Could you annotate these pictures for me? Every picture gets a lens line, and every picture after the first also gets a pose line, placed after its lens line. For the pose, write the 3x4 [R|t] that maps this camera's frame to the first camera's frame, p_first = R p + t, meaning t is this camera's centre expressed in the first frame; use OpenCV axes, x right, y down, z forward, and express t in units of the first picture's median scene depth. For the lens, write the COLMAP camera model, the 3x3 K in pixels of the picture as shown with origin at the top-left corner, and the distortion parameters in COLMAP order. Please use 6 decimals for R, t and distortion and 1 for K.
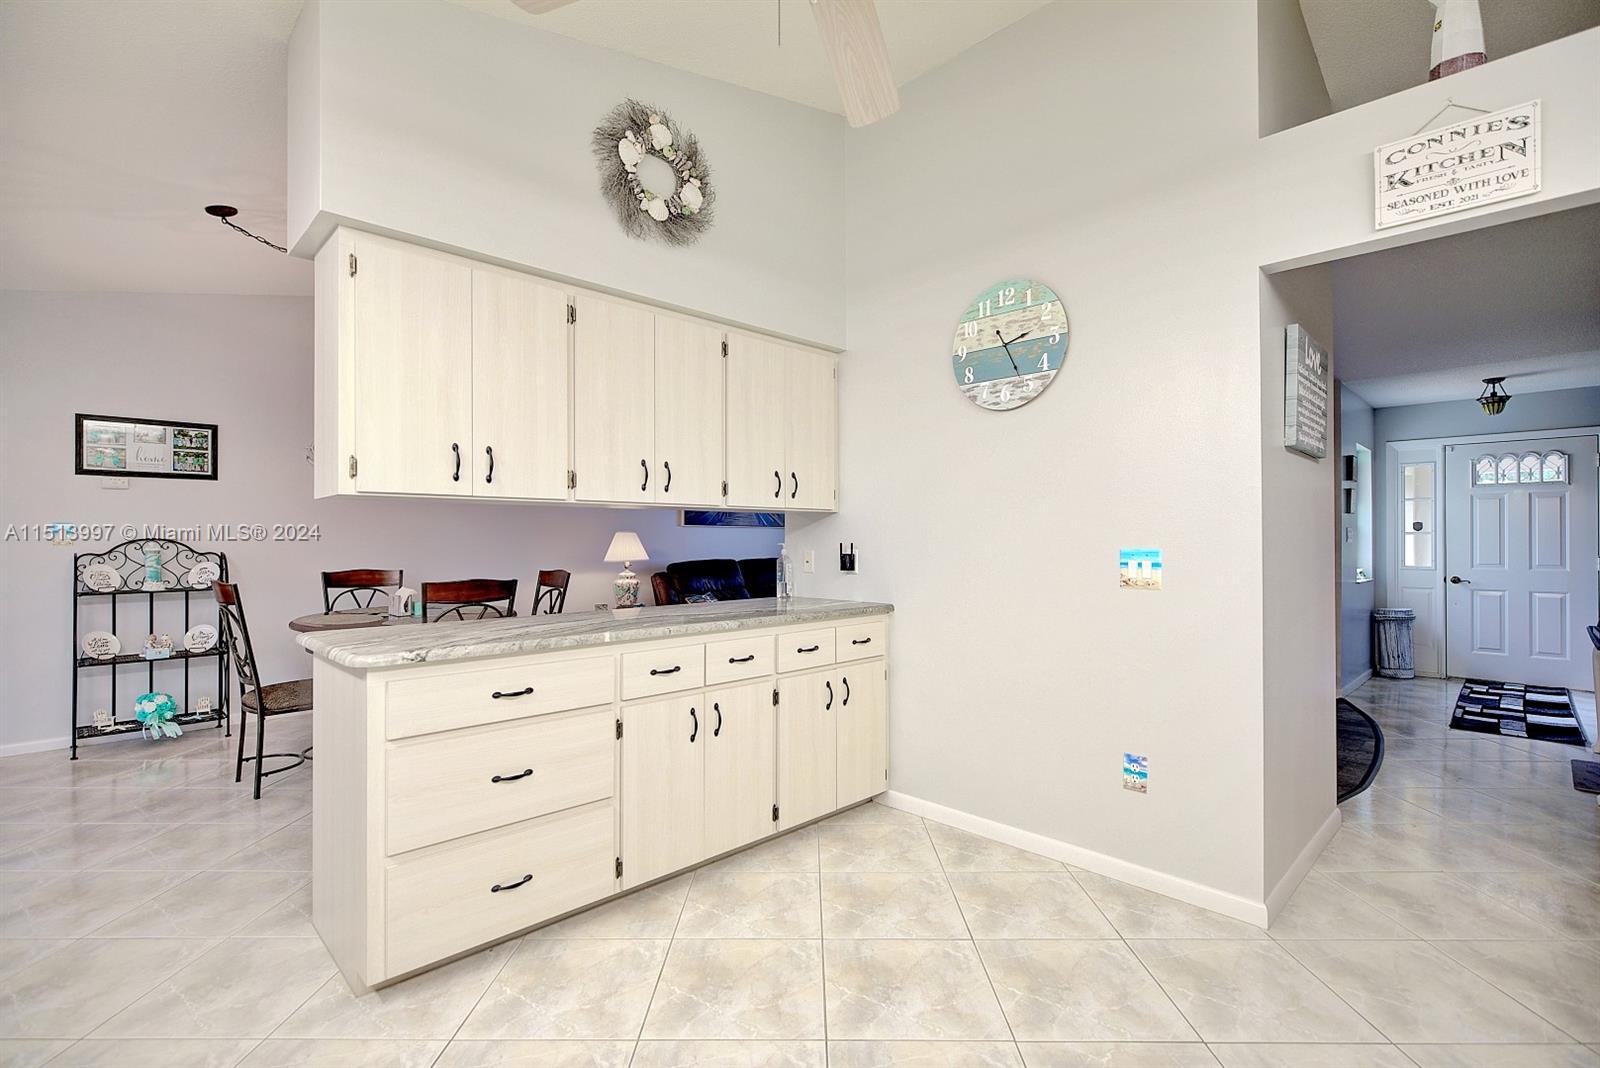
lens RADIAL K [[727.4, 0, 804.0], [0, 727.4, 535.6], [0, 0, 1]] dist [-0.003443, 0.000710]
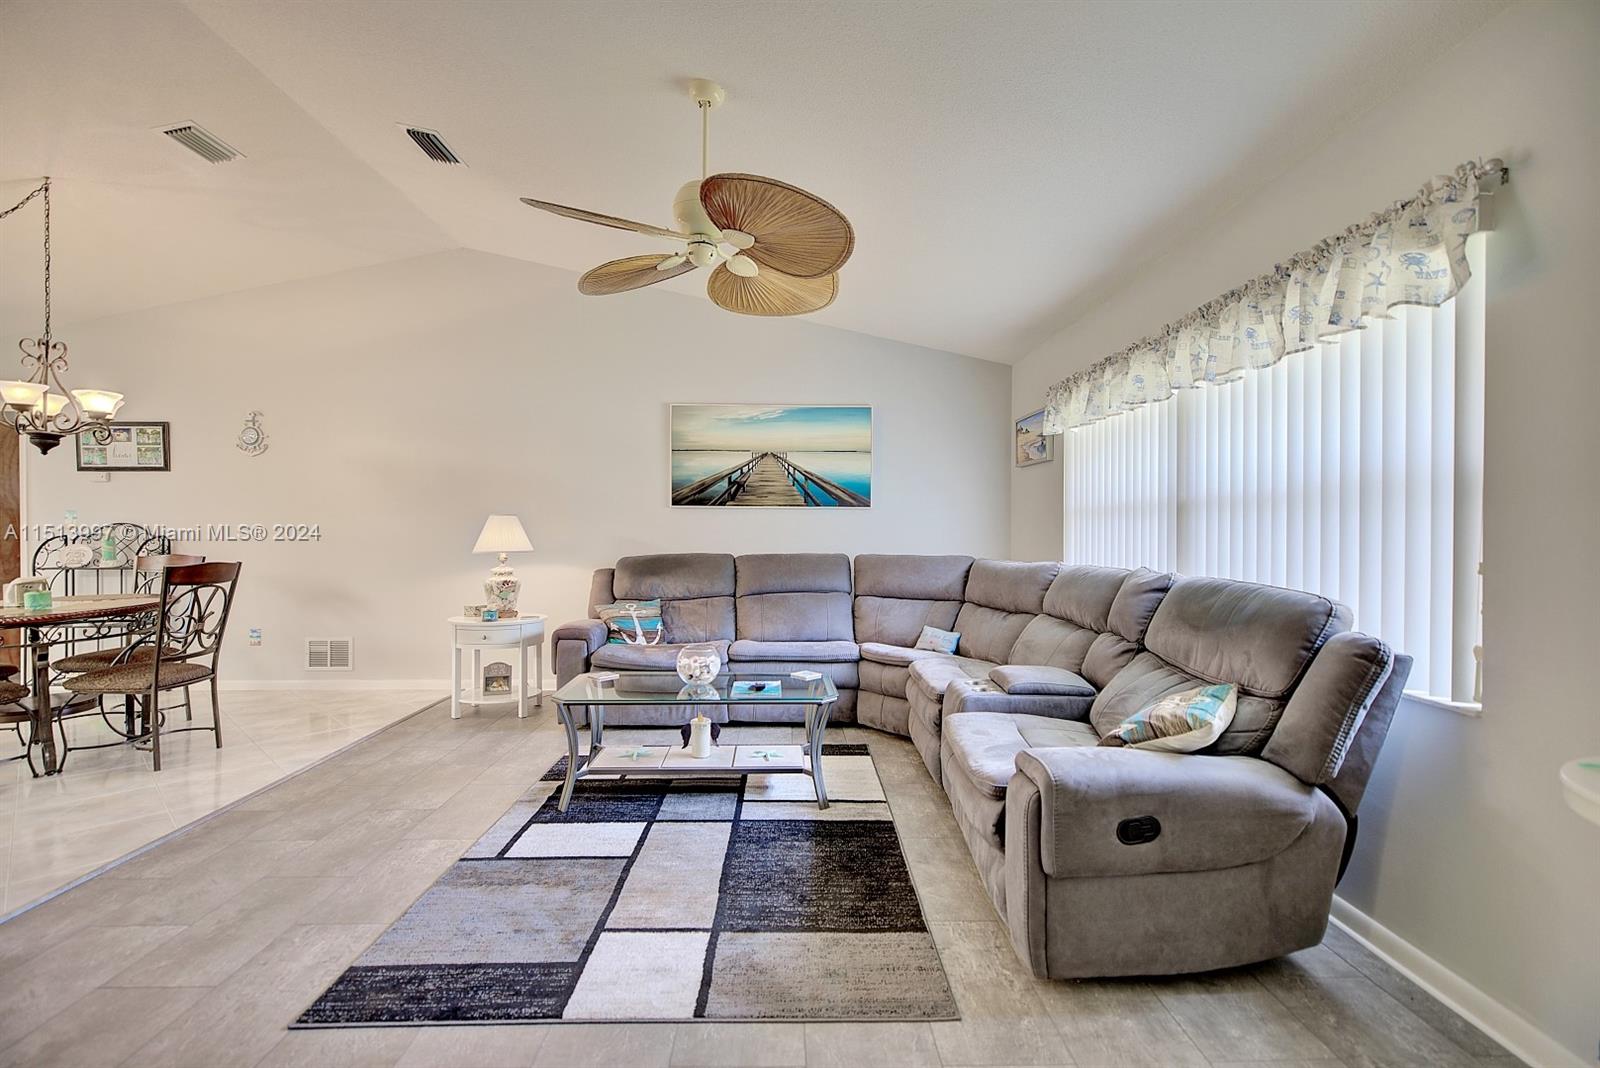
lens RADIAL K [[727.4, 0, 801.8], [0, 727.4, 535.7], [0, 0, 1]] dist [-0.003443, 0.000710]
pose [[0.730310, 0.010329, -0.683038, 0.669076], [0.002159, 0.999846, 0.017428, 0.005450], [0.683113, -0.014202, 0.730175, 0.845690]]
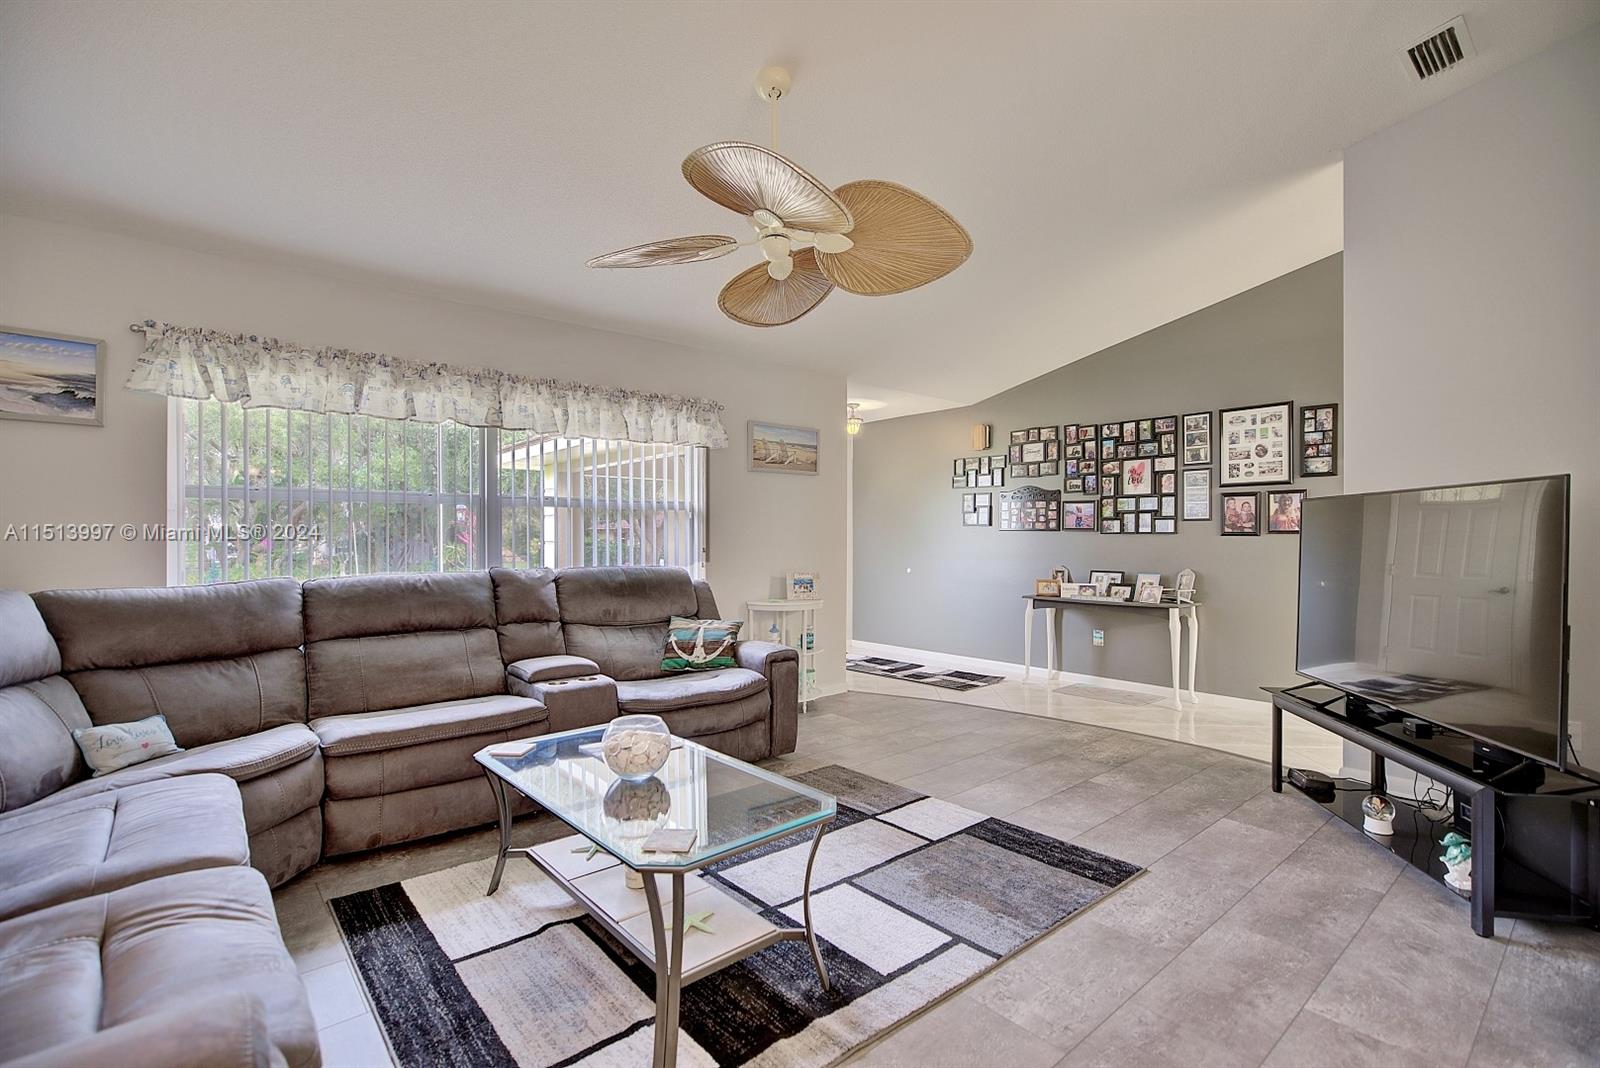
lens RADIAL K [[727.4, 0, 801.7], [0, 727.4, 538.3], [0, 0, 1]] dist [-0.003443, 0.000710]
pose [[0.069097, -0.001431, 0.997609, -0.325737], [-0.009060, 0.999957, 0.002062, 0.010002], [-0.997569, -0.009181, 0.069081, 1.154503]]
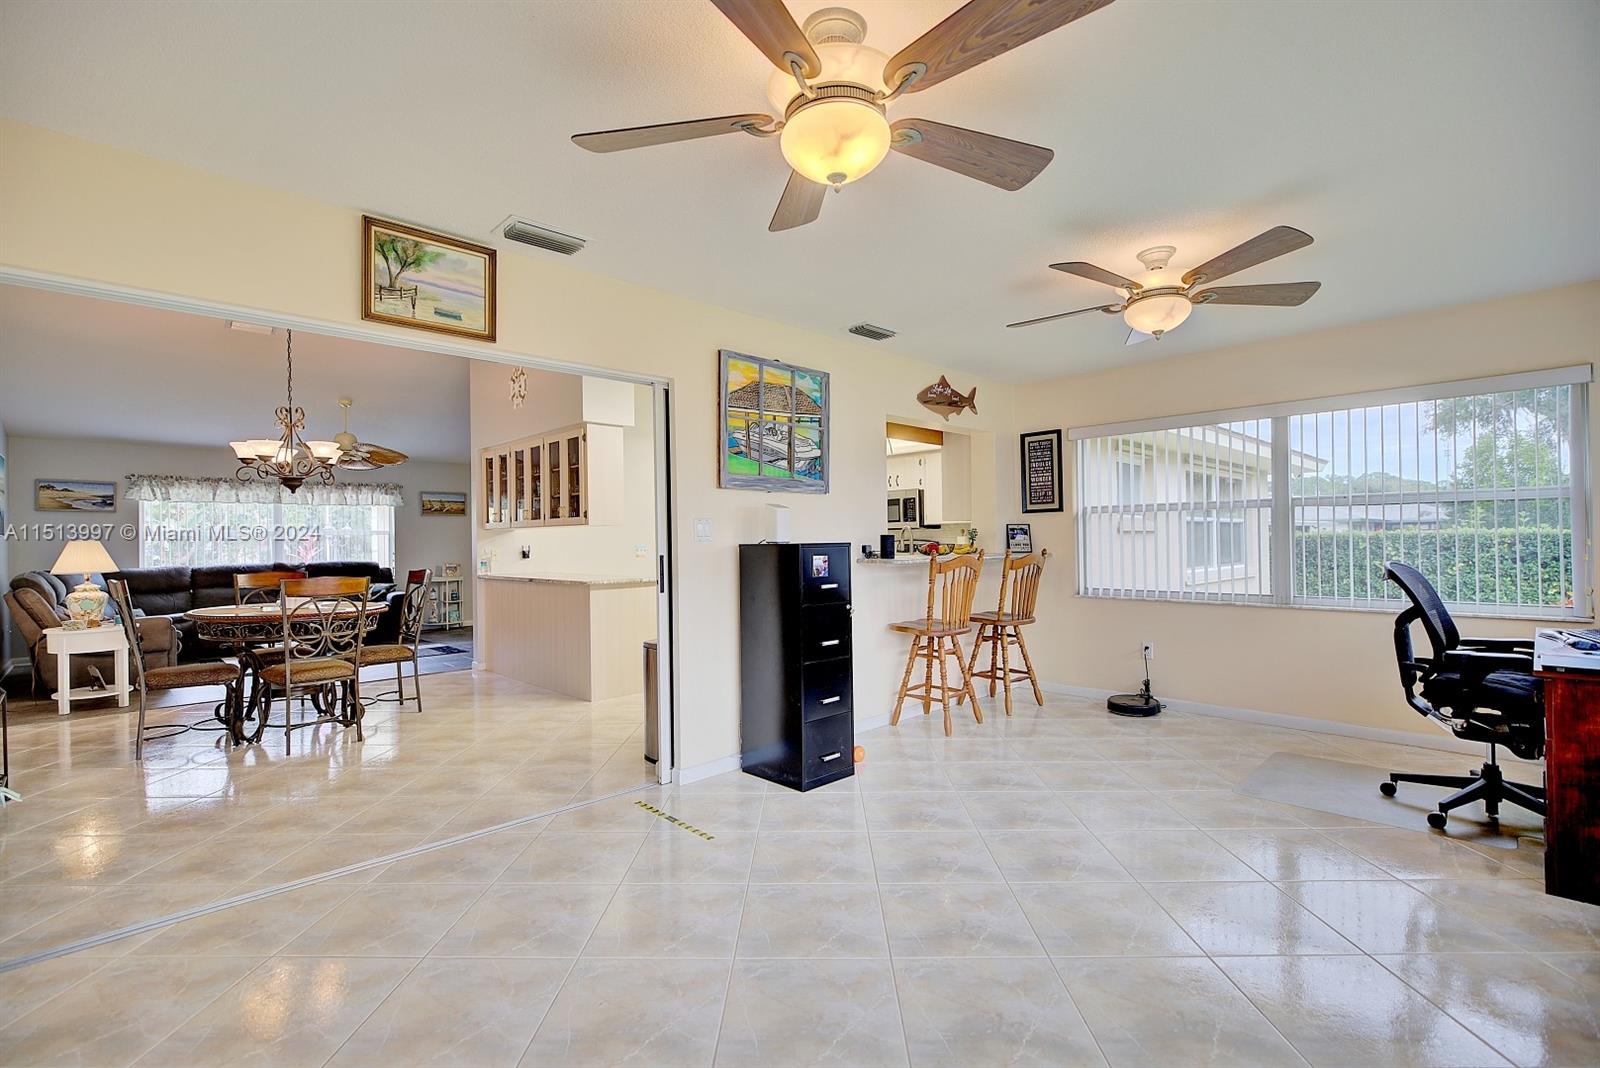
lens RADIAL K [[727.4, 0, 798.0], [0, 727.4, 537.1], [0, 0, 1]] dist [-0.003443, 0.000710]
pose [[0.012185, 0.007057, 0.999901, -1.469666], [0.007106, 0.999949, -0.007144, 0.005405], [-0.999901, 0.007192, 0.012134, 0.135058]]
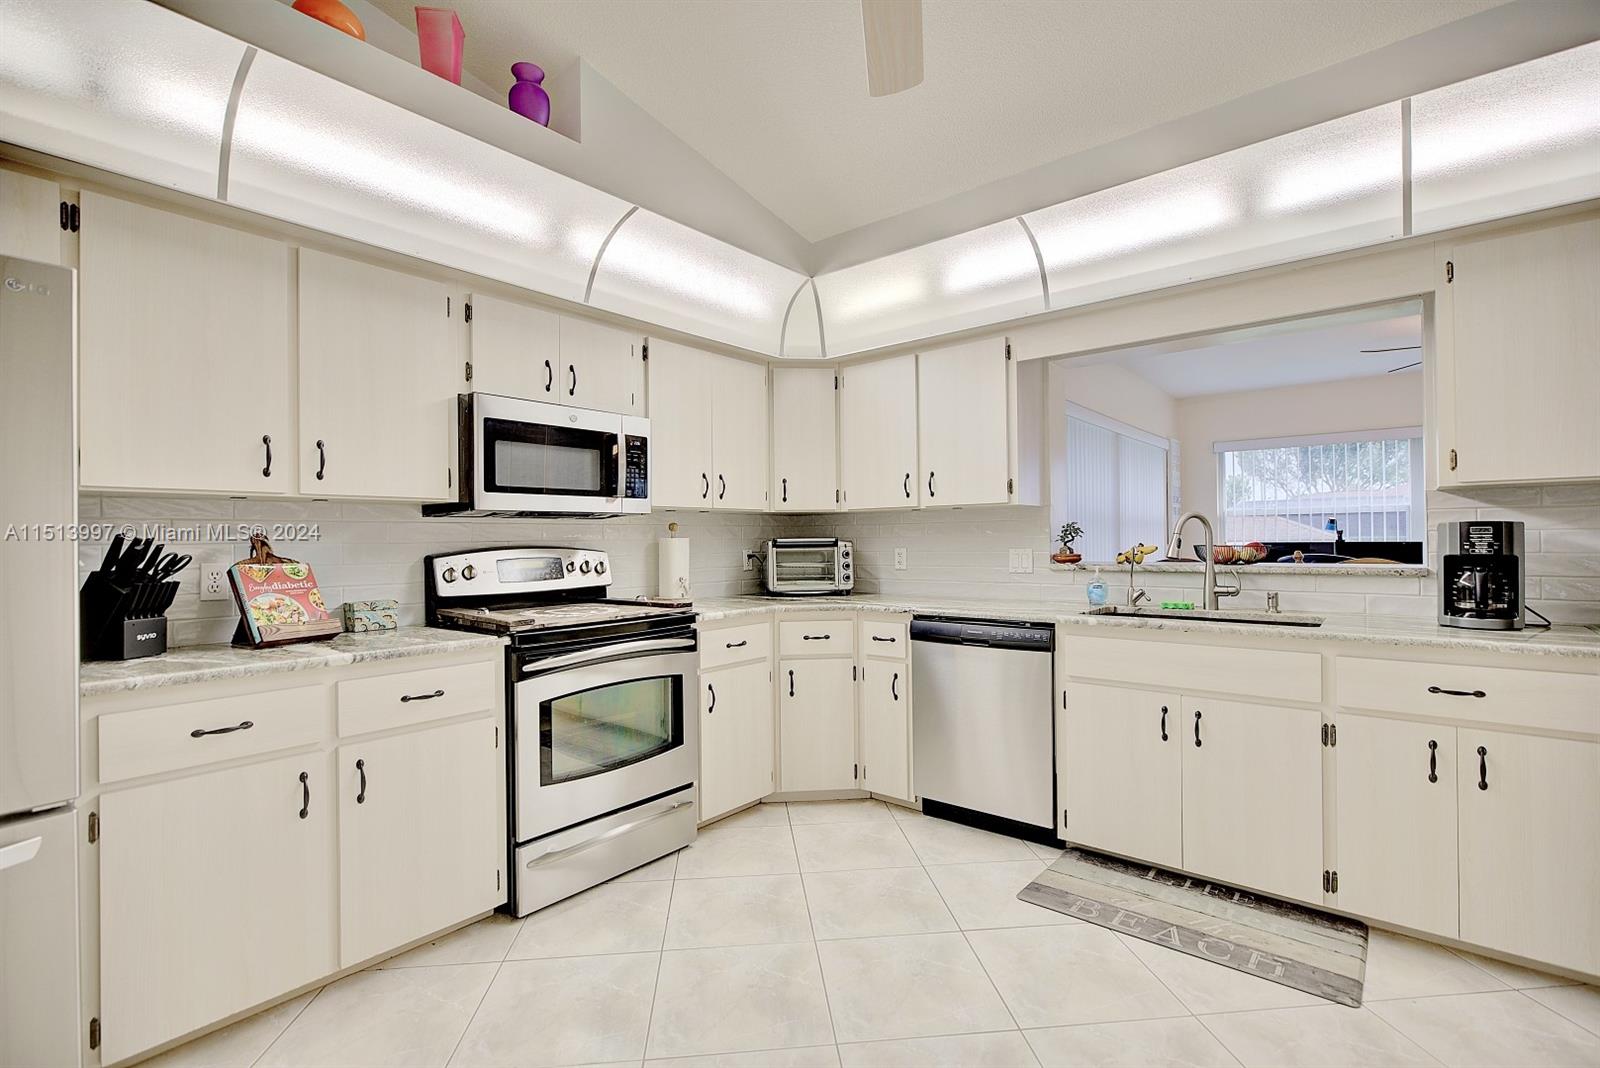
lens RADIAL K [[727.4, 0, 806.1], [0, 727.4, 535.7], [0, 0, 1]] dist [-0.003443, 0.000710]
pose [[-0.994357, 0.012801, -0.105310, 0.059482], [0.013998, 0.999845, -0.010639, 0.002383], [0.105157, -0.012053, -0.994383, 0.533905]]
